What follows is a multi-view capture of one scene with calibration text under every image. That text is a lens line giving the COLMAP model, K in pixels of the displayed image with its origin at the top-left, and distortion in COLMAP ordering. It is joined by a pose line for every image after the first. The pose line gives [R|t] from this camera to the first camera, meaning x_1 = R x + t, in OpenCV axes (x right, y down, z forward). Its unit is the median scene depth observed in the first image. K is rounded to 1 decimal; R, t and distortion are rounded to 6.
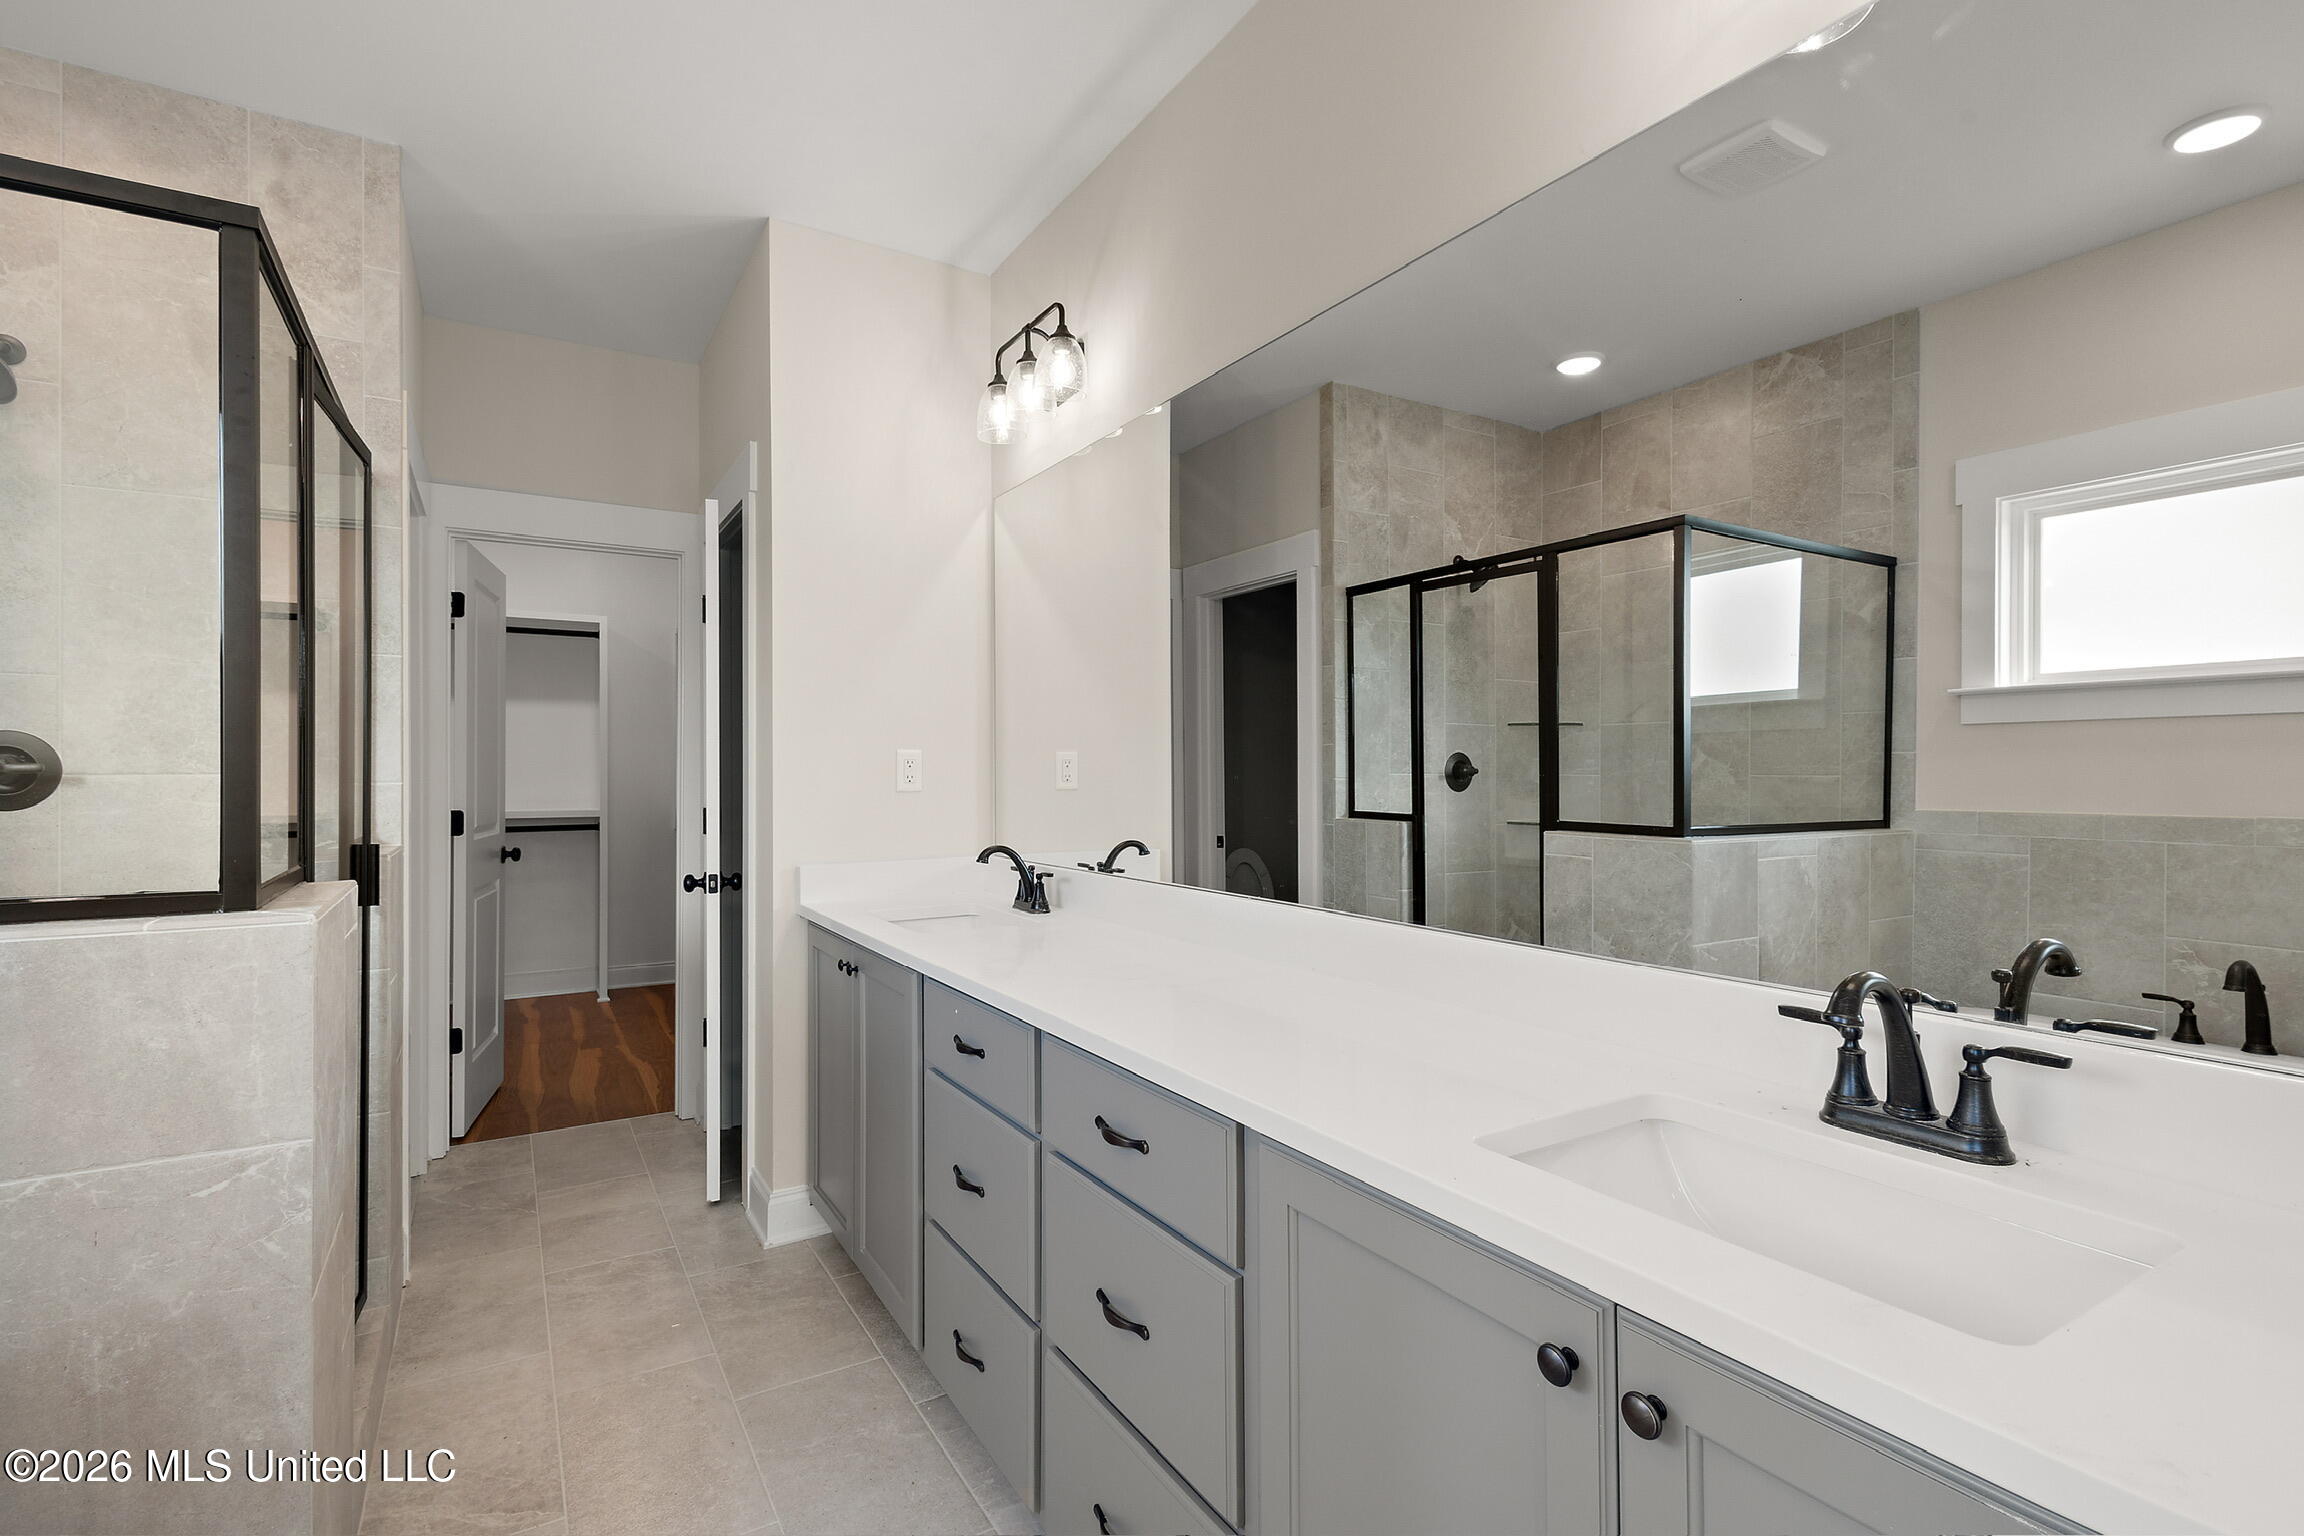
lens RADIAL K [[1056.8, 0, 1152.3], [0, 1056.8, 769.2], [0, 0, 1]] dist [0.018215, -0.007687]
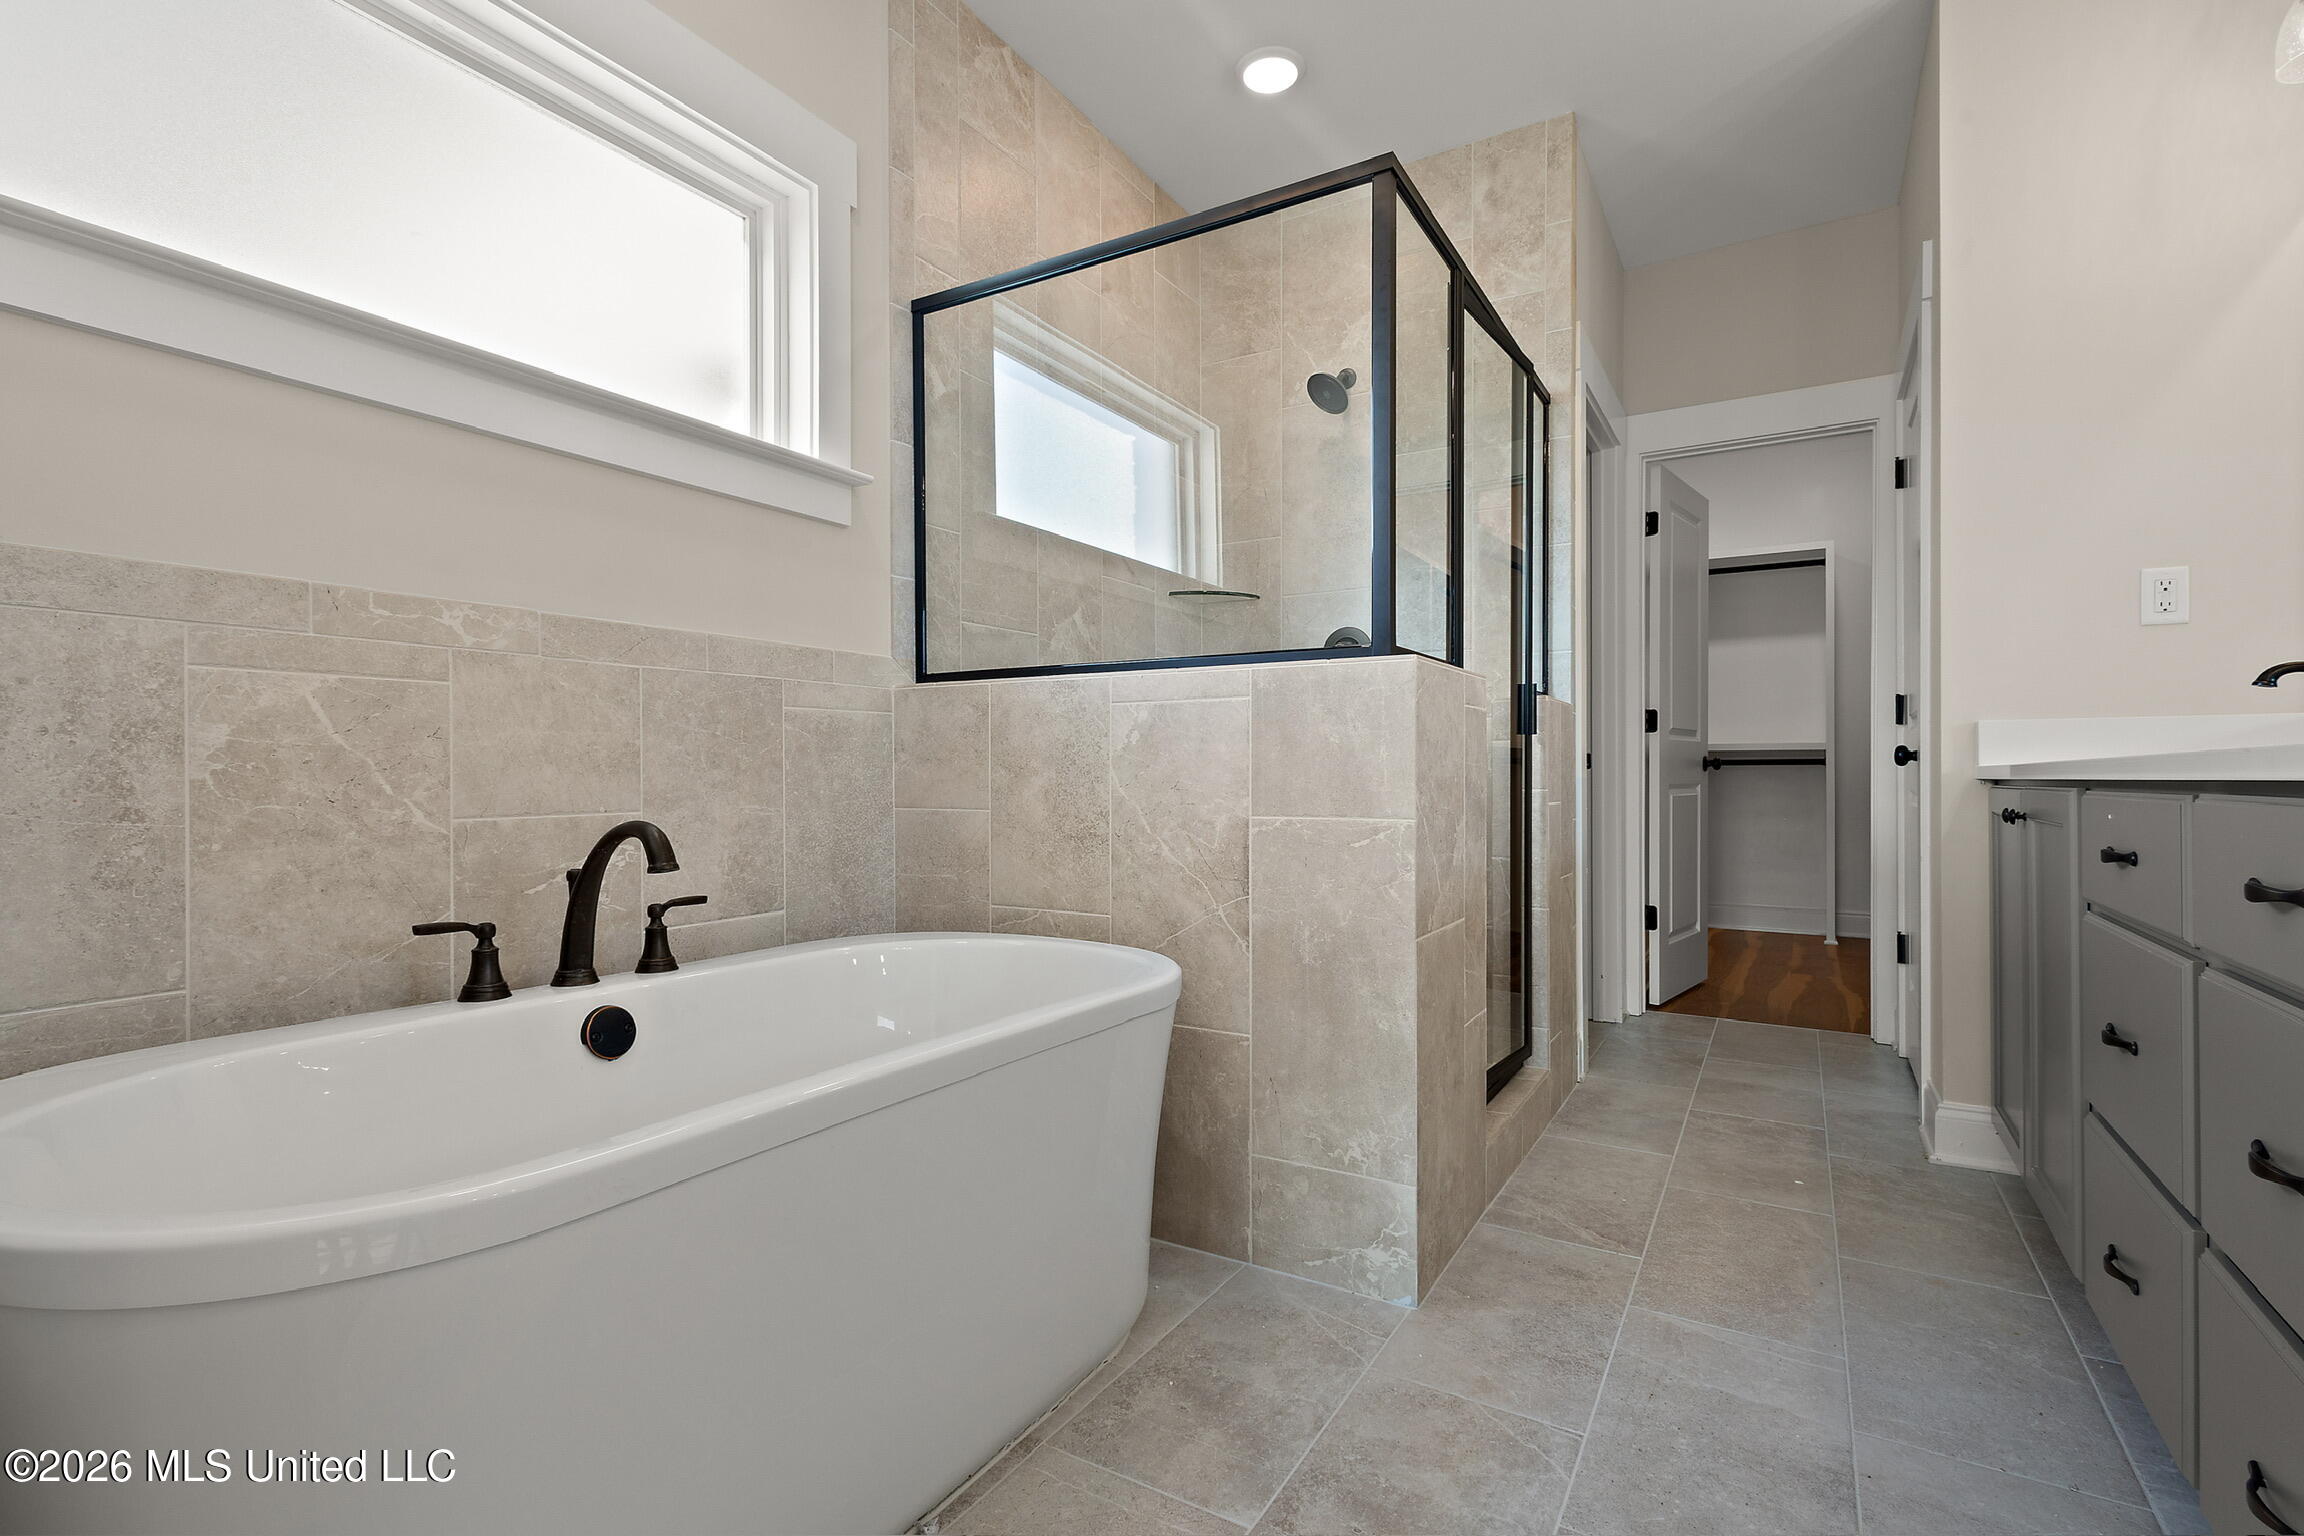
lens RADIAL K [[1056.8, 0, 1152.3], [0, 1056.8, 769.2], [0, 0, 1]] dist [0.018215, -0.007687]
pose [[0.458961, -0.002679, -0.888452, 0.126796], [0.003321, 0.999994, -0.001300, 0.145300], [0.888450, -0.002354, 0.458967, 0.047569]]
